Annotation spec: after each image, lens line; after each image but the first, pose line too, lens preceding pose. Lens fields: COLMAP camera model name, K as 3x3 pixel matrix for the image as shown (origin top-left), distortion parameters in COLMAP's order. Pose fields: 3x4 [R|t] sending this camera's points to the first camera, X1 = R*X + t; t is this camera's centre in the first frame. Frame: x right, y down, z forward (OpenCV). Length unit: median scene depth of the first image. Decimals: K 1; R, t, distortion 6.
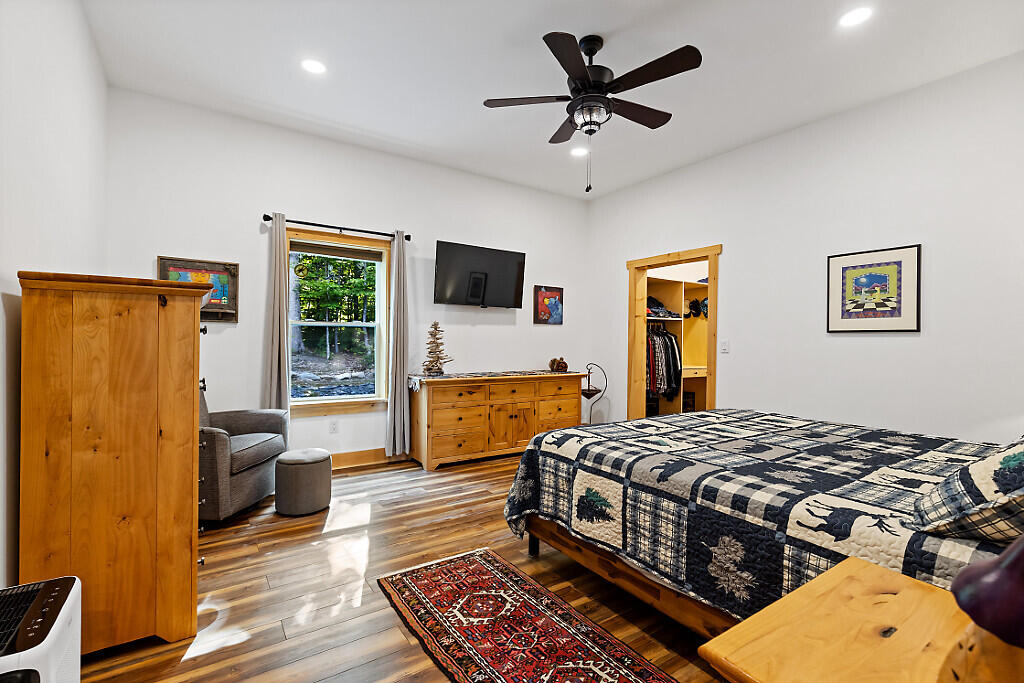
lens RADIAL K [[465.9, 0, 510.0], [0, 465.9, 342.3], [0, 0, 1]] dist [0.002793, 0.000428]
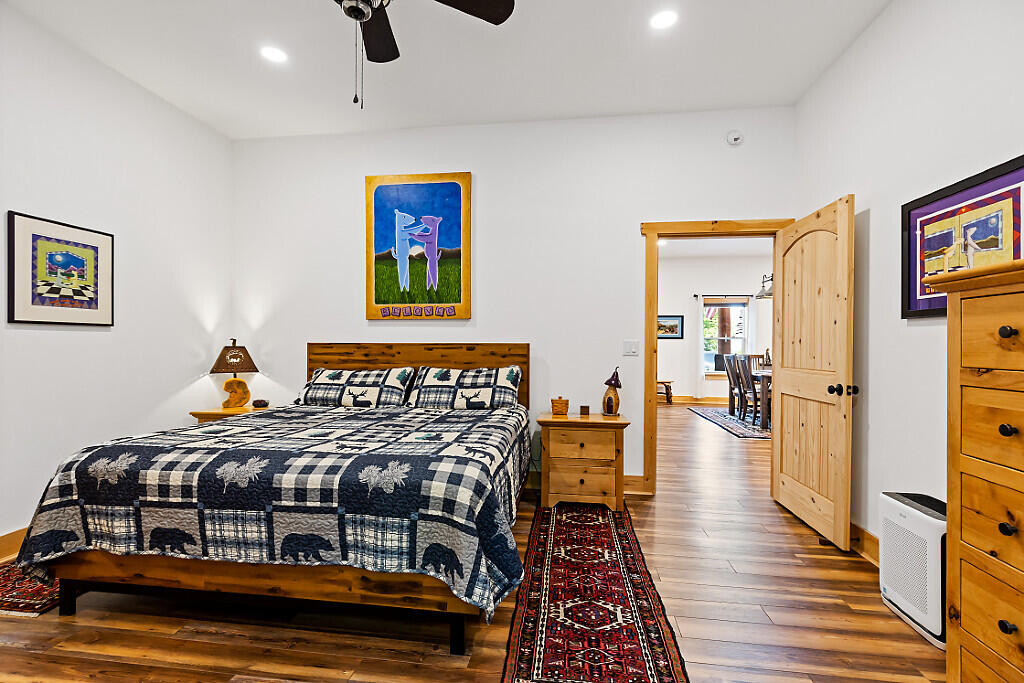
lens RADIAL K [[465.9, 0, 510.5], [0, 465.9, 341.0], [0, 0, 1]] dist [0.002793, 0.000428]
pose [[-0.745807, -0.011283, 0.666067, -0.348802], [-0.010143, 0.999933, 0.005582, -0.006184], [-0.666085, -0.002593, -0.745871, 1.117264]]
